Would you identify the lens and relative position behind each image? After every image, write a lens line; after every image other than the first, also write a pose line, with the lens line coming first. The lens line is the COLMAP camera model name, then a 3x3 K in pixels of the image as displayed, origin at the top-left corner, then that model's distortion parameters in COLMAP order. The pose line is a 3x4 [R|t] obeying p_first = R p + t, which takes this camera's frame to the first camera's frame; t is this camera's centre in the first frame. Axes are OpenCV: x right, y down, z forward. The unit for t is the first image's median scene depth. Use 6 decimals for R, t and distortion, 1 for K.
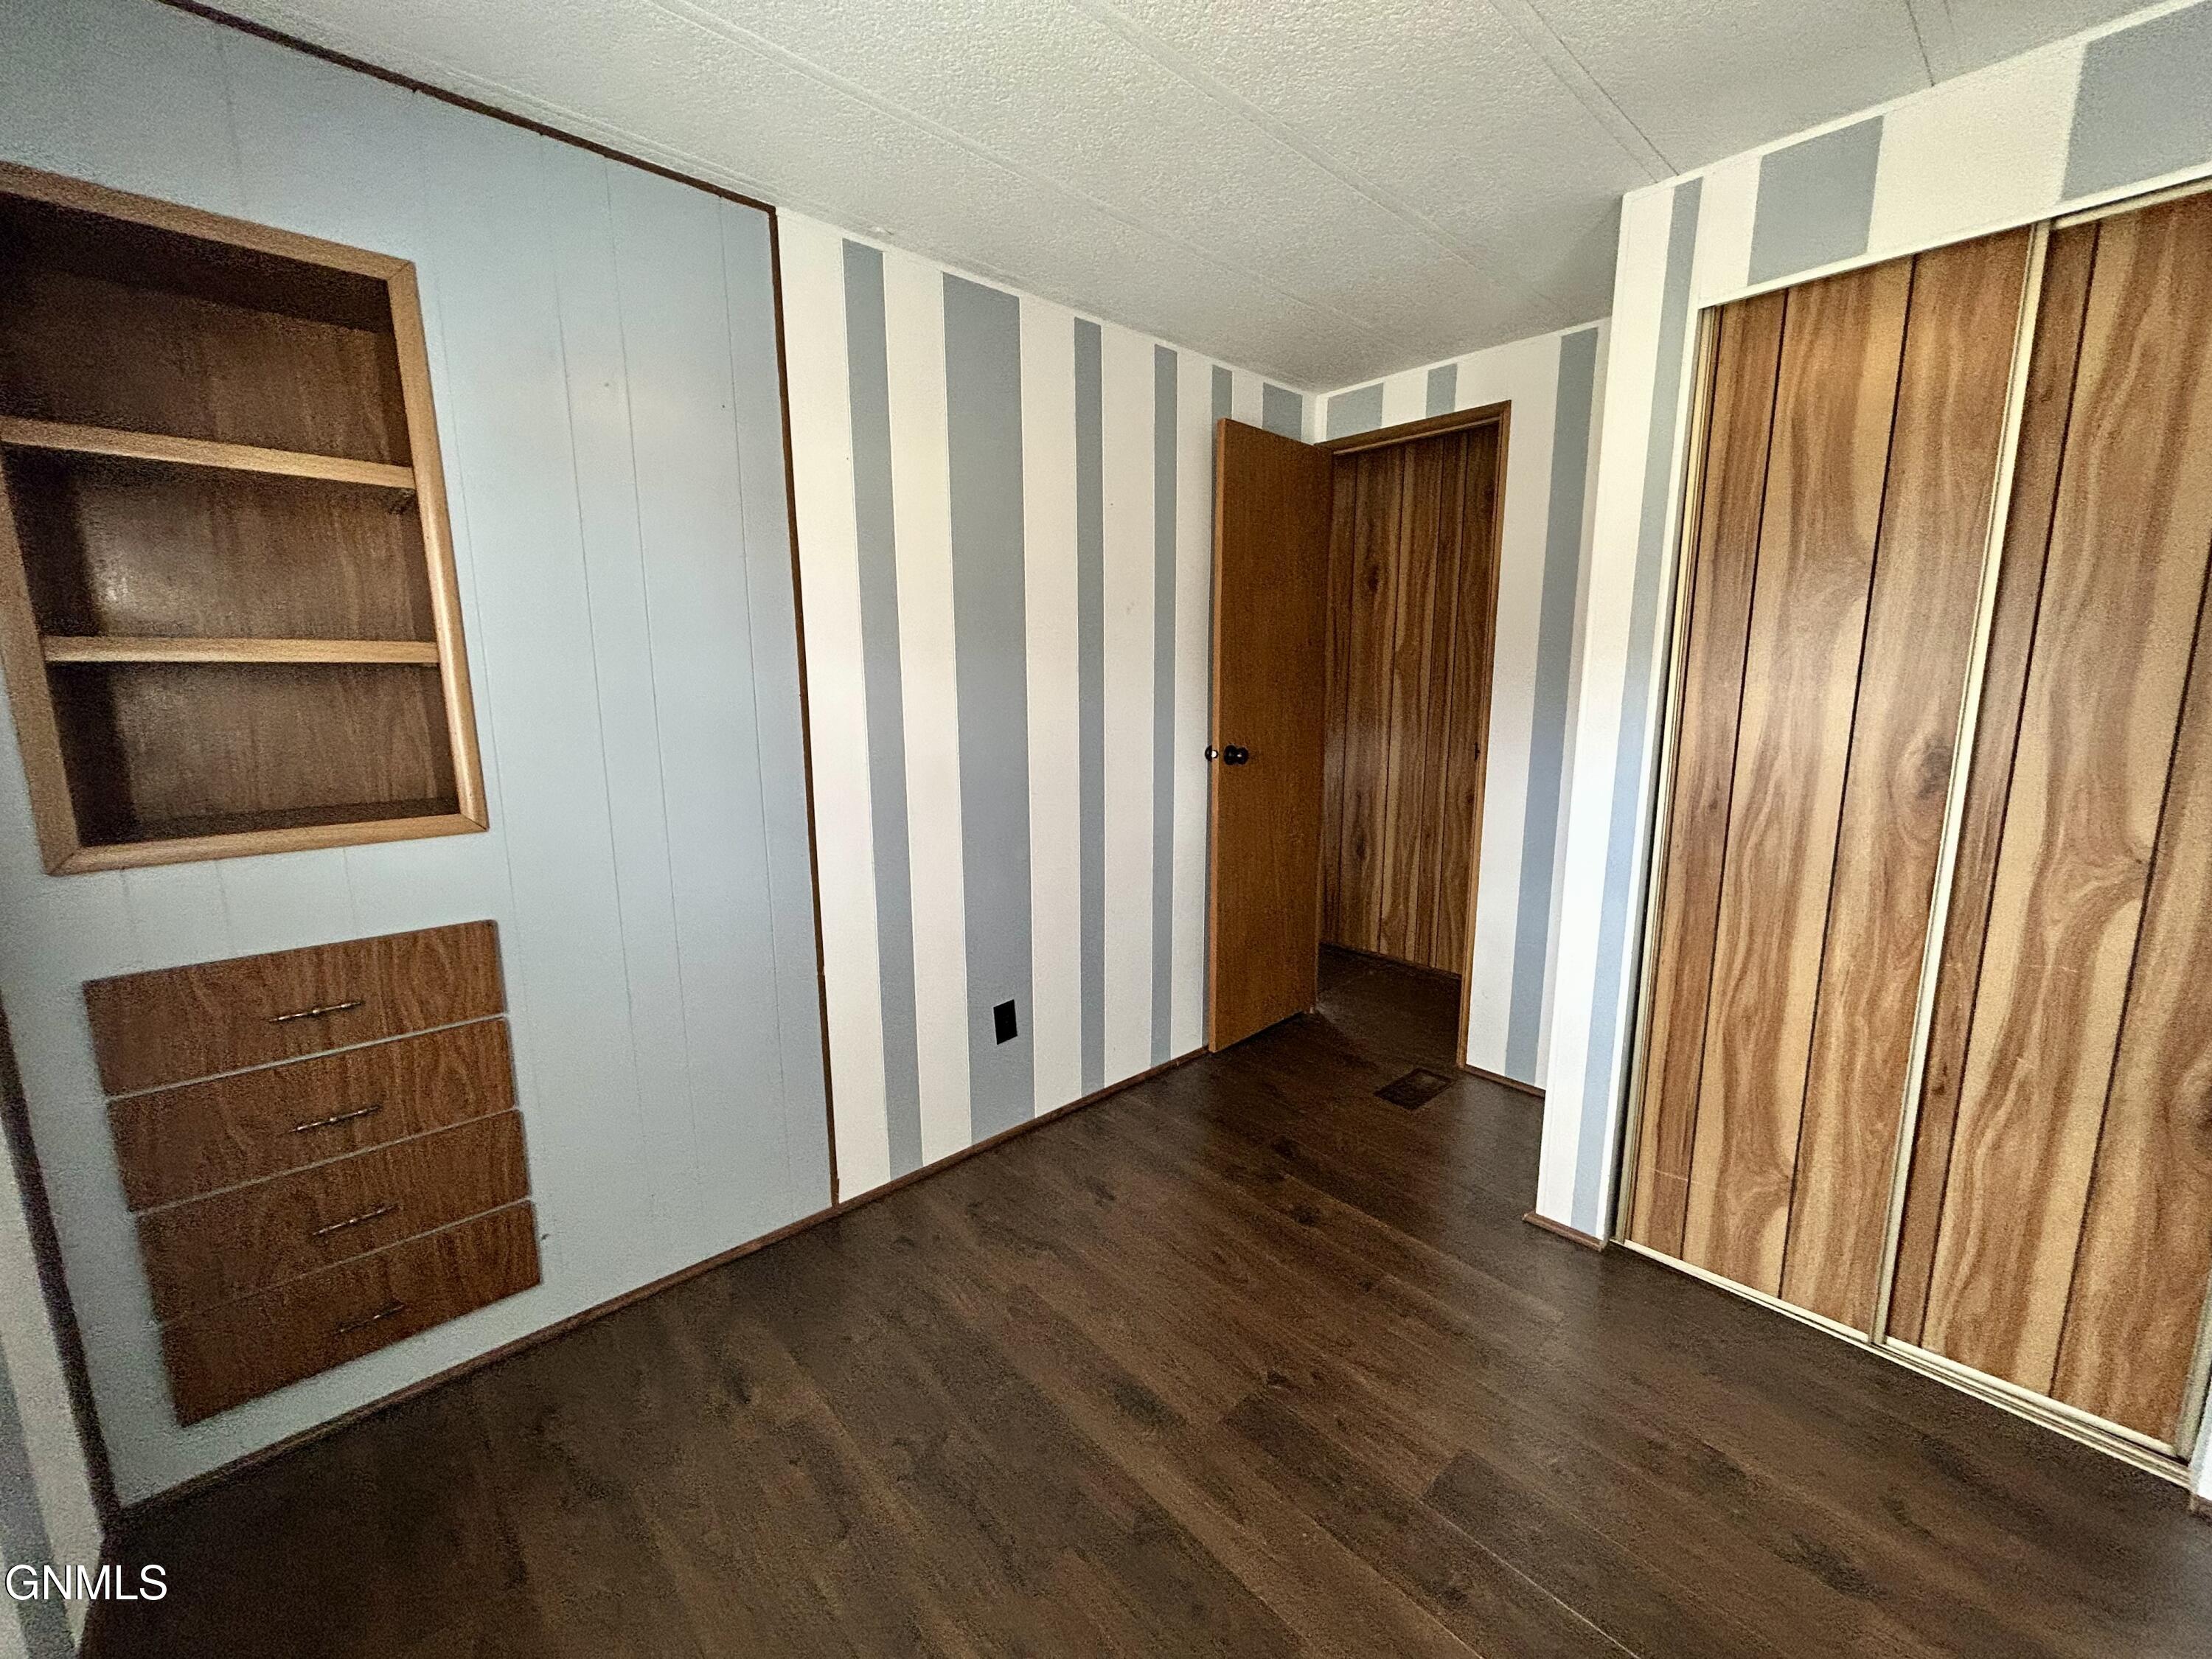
lens RADIAL K [[896.8, 0, 1106.0], [0, 896.8, 829.5], [0, 0, 1]] dist [0.015907, -0.004133]
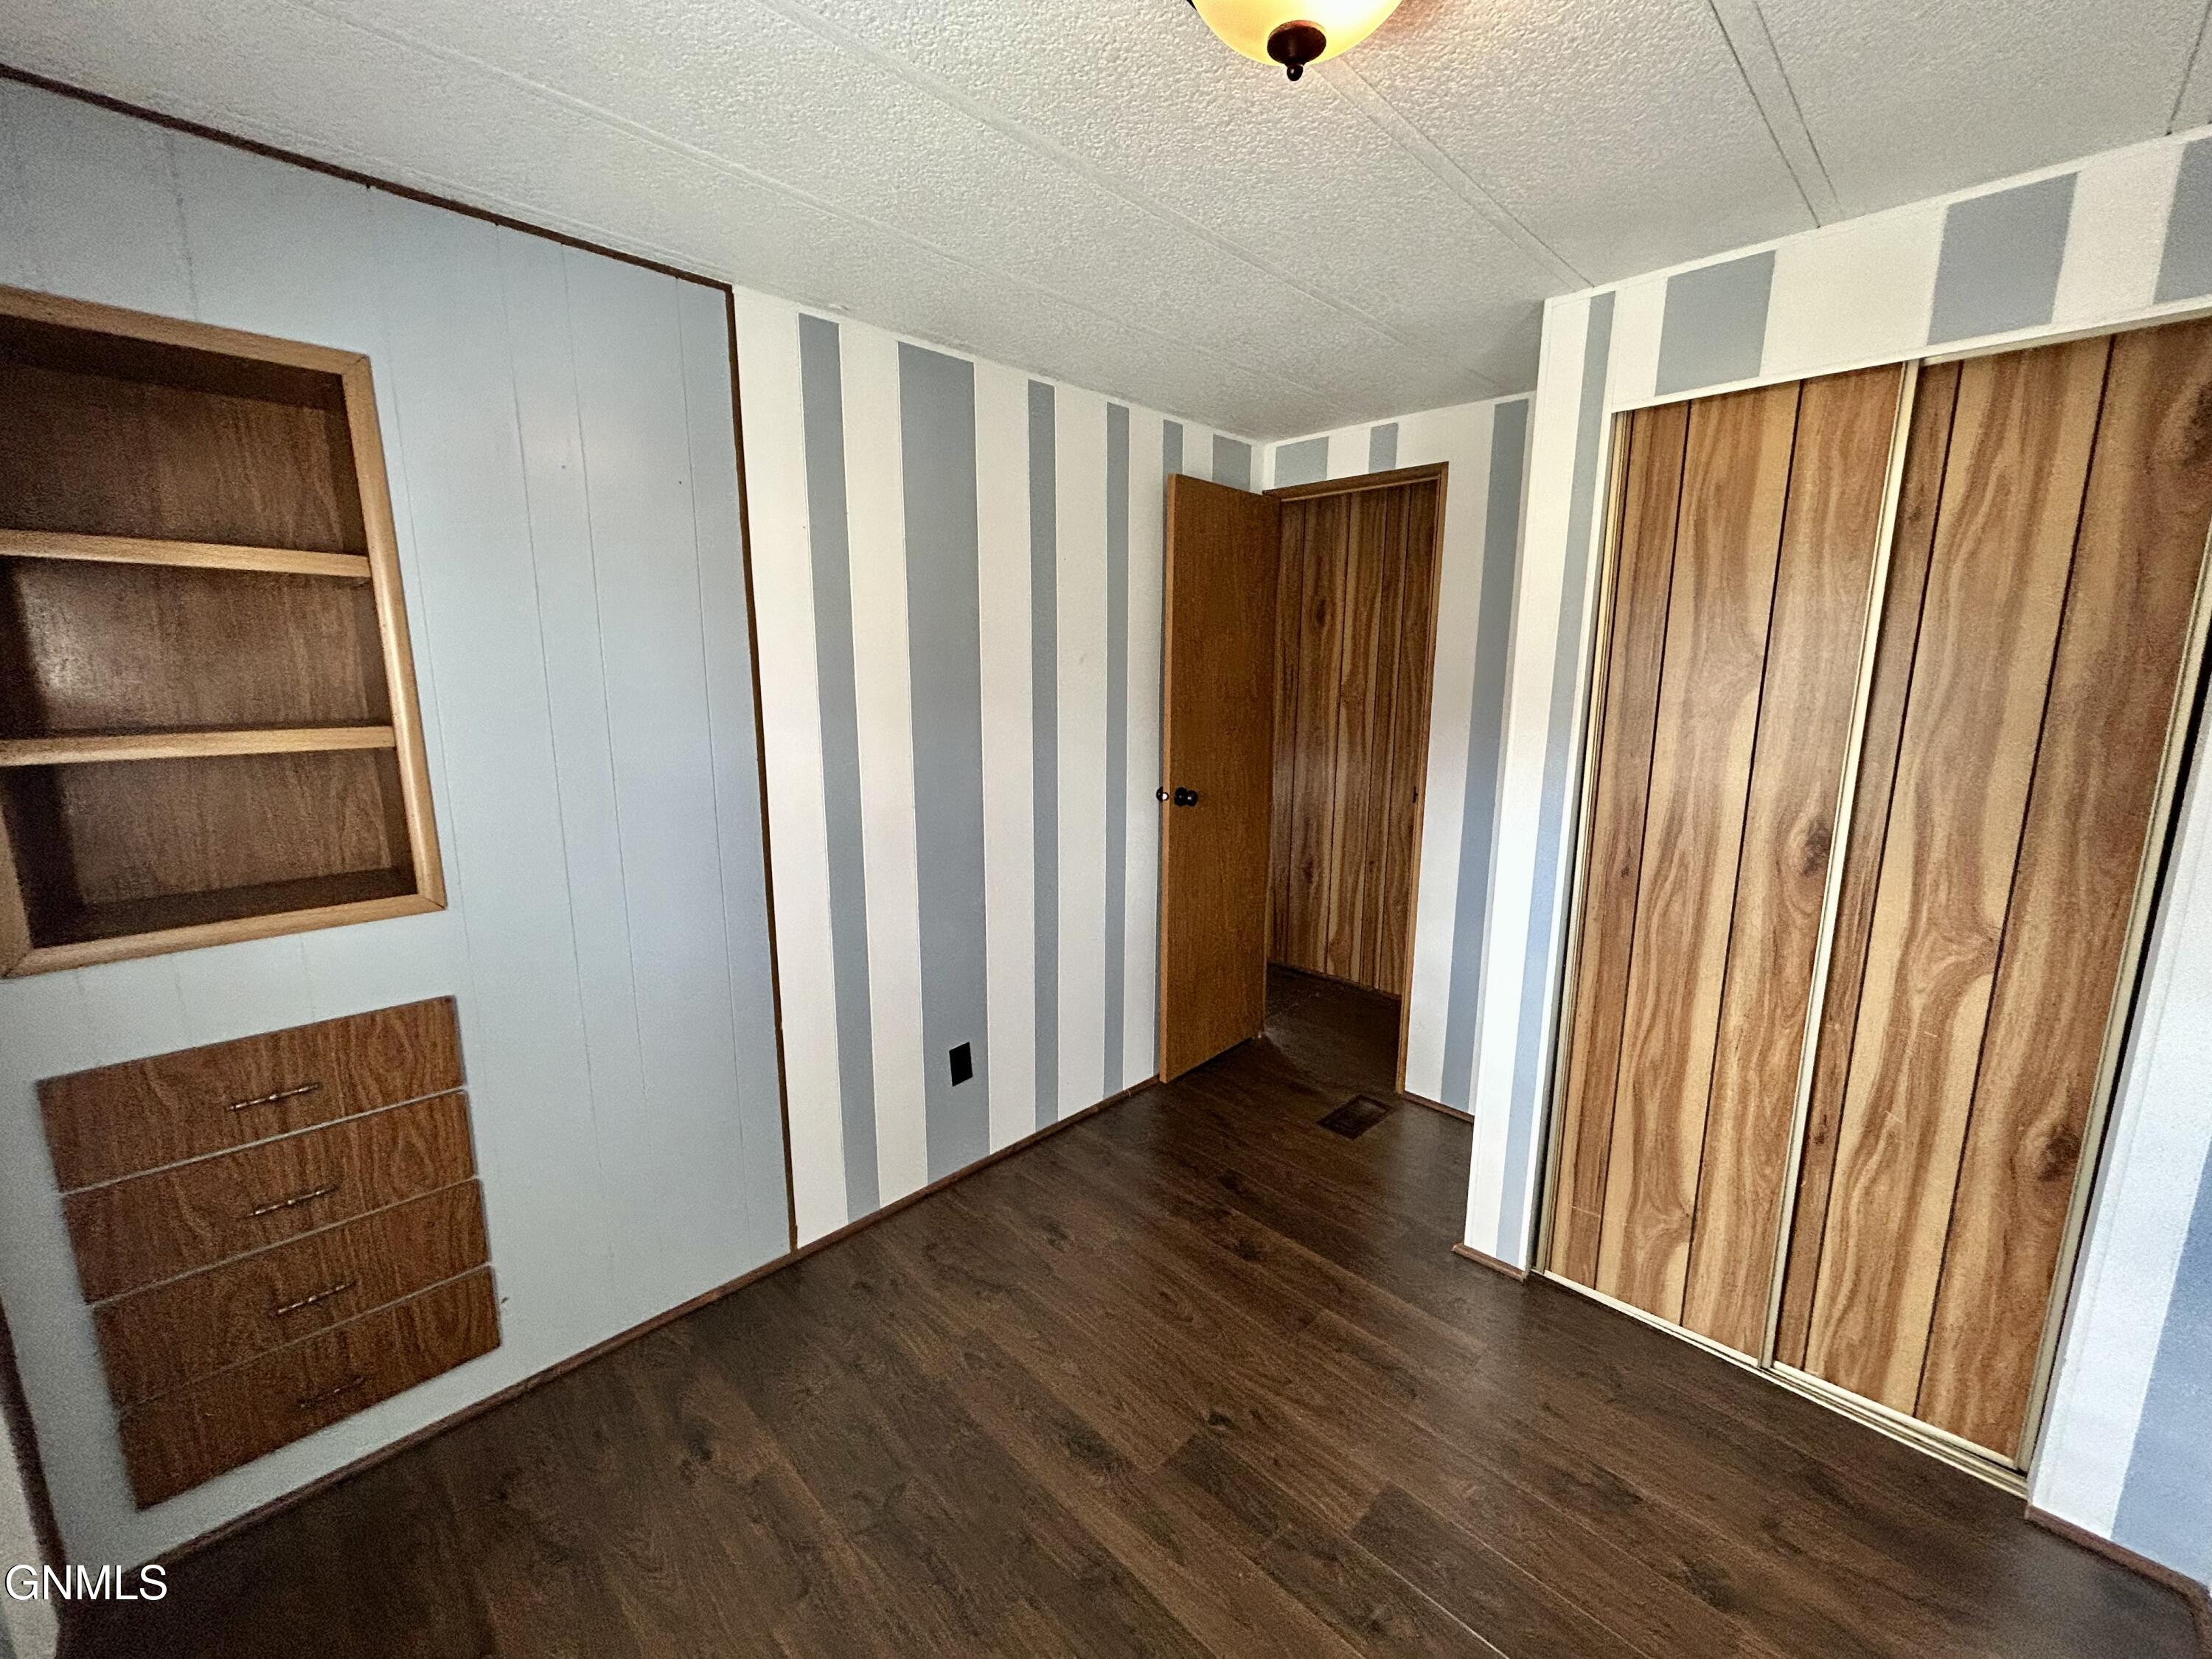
lens RADIAL K [[896.8, 0, 1106.0], [0, 896.8, 829.5], [0, 0, 1]] dist [0.015907, -0.004133]
pose [[0.998906, 0.000415, 0.046765, 0.007486], [-0.000963, 0.999931, 0.011702, -0.094225], [-0.046757, -0.011734, 0.998837, -0.043689]]
